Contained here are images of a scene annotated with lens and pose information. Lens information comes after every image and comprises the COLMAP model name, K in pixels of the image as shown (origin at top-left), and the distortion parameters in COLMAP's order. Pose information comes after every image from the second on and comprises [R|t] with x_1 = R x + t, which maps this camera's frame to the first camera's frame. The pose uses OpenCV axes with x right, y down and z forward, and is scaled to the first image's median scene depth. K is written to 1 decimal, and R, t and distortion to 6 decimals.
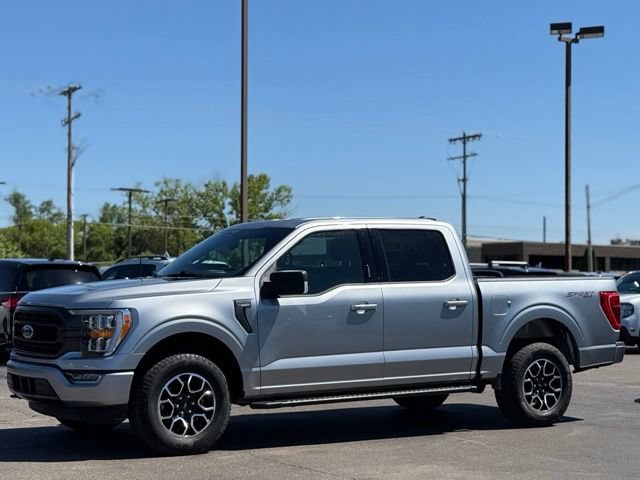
lens RADIAL K [[1097.1, 0, 322.0], [0, 1097.1, 238.0], [0, 0, 1]] dist [0.149535, 0.000000]
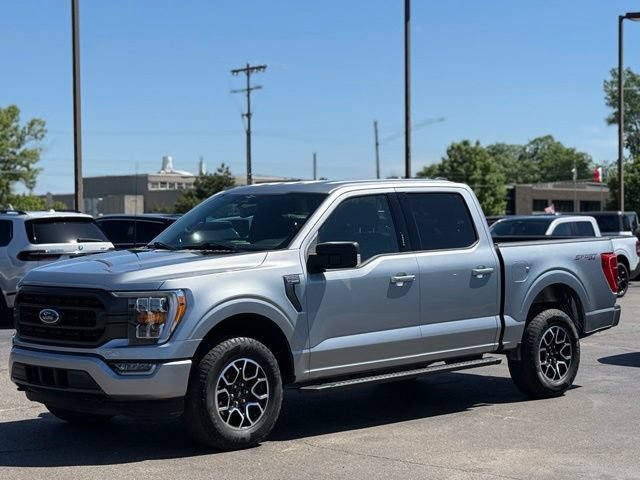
lens RADIAL K [[1180.7, 0, 317.7], [0, 1180.7, 244.2], [0, 0, 1]] dist [0.138157, 0.000000]
pose [[0.981627, -0.014387, 0.190265, -0.221153], [0.003511, 0.998346, 0.057380, -0.023330], [-0.190776, -0.055658, 0.980054, 0.044247]]
